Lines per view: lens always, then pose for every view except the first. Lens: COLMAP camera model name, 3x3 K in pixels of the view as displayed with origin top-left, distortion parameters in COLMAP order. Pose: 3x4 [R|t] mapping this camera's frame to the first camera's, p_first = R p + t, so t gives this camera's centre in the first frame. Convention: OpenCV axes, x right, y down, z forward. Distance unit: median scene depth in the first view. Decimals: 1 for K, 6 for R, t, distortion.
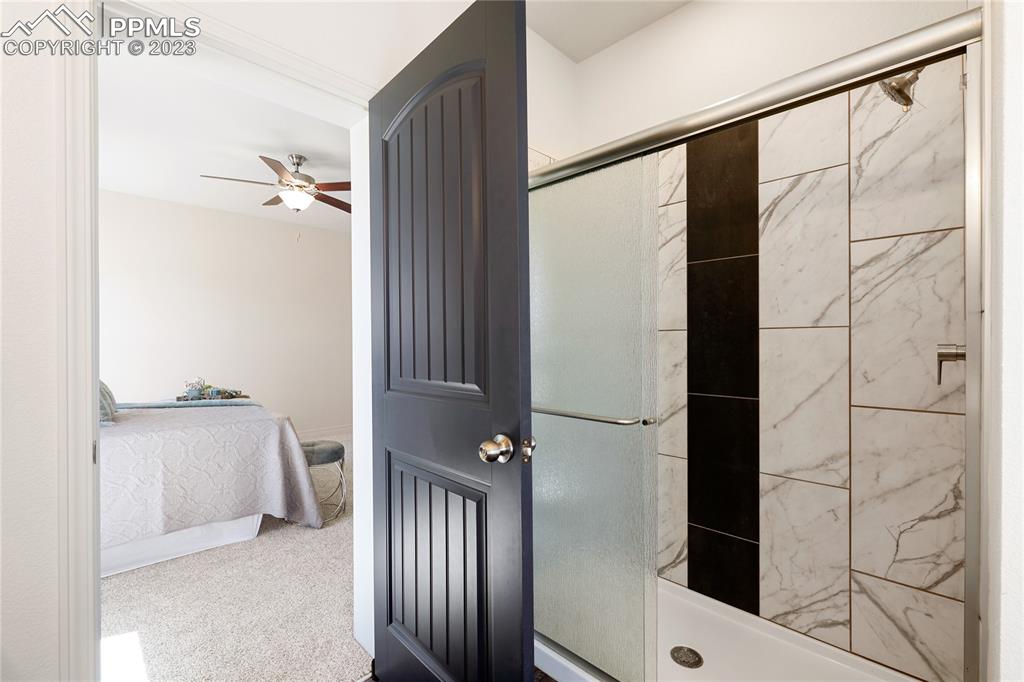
lens RADIAL K [[438.4, 0, 507.6], [0, 438.4, 342.8], [0, 0, 1]] dist [-0.001239, -0.000333]
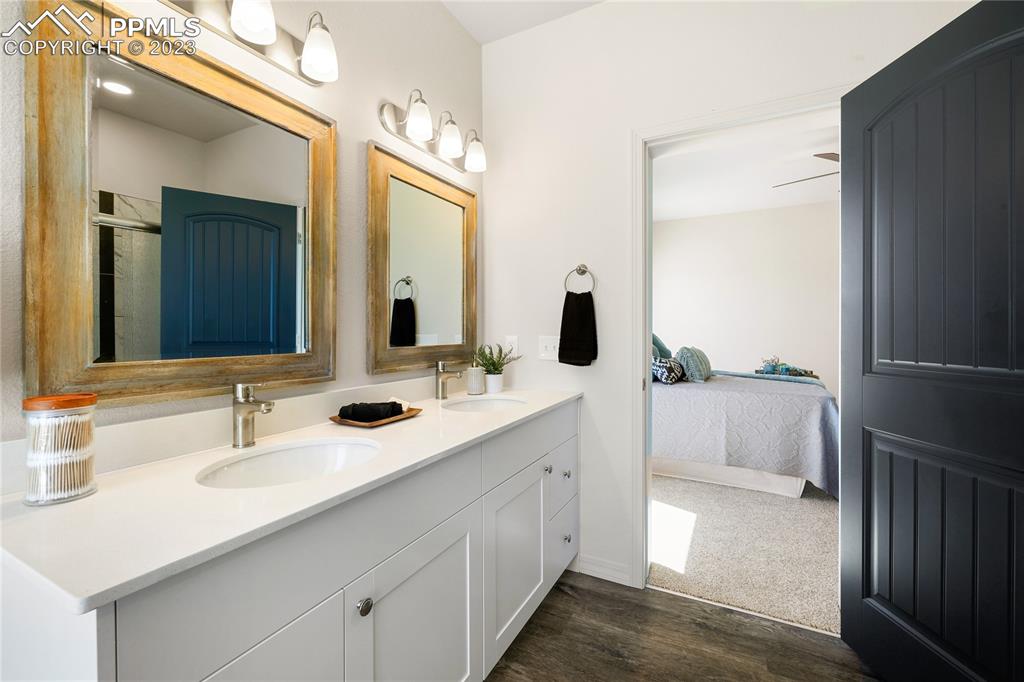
lens RADIAL K [[438.4, 0, 507.6], [0, 438.4, 342.8], [0, 0, 1]] dist [-0.001239, -0.000333]
pose [[0.289495, 0.036416, -0.956486, 0.285001], [0.000254, 0.999273, 0.038122, -0.002271], [0.957179, -0.011279, 0.289276, -0.050090]]
